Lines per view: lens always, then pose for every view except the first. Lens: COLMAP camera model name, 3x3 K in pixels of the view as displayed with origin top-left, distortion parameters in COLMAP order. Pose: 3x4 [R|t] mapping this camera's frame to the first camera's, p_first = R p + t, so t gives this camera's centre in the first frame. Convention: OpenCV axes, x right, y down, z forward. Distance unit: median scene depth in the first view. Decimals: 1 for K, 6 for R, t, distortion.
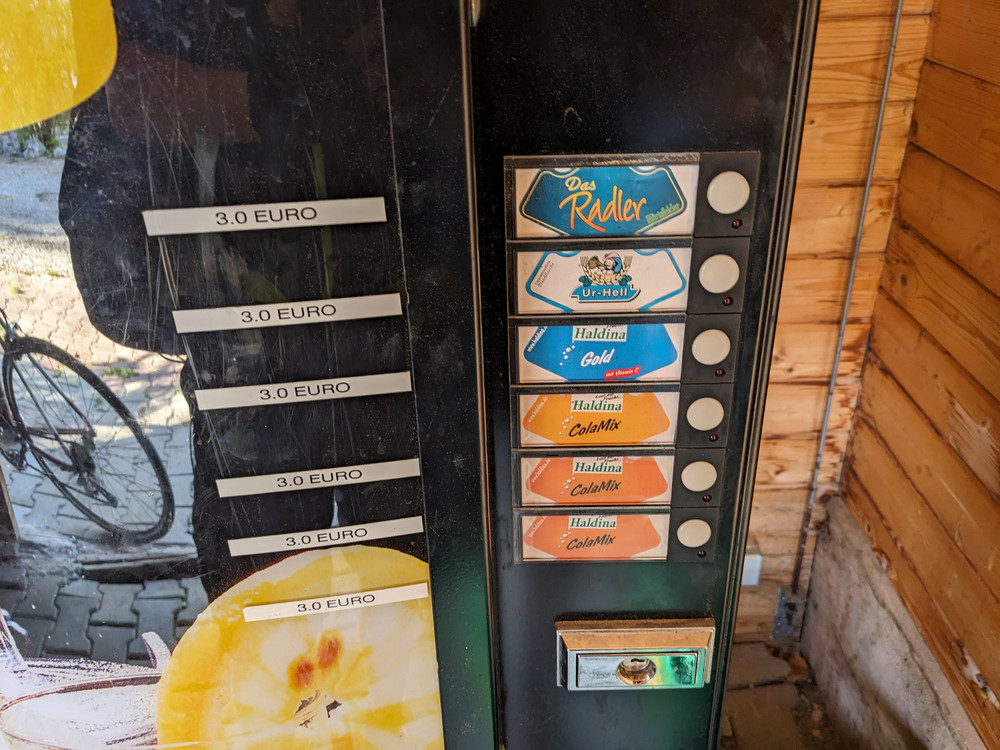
lens RADIAL K [[837.6, 0, 500.1], [0, 837.6, 375.8], [0, 0, 1]] dist [0.013527, 0.003950]
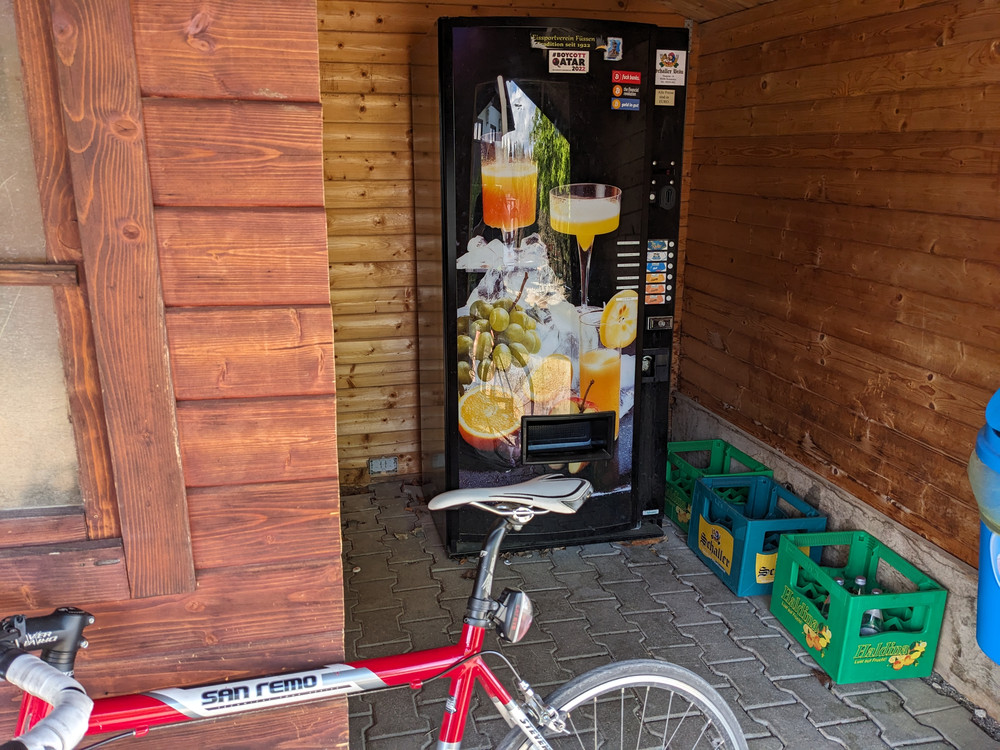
lens RADIAL K [[837.6, 0, 499.0], [0, 837.6, 375.9], [0, 0, 1]] dist [0.013527, 0.003950]
pose [[0.969894, -0.027524, 0.241969, -2.890402], [0.086182, 0.968088, -0.235327, 2.401466], [-0.227770, 0.249095, 0.941314, -5.116306]]
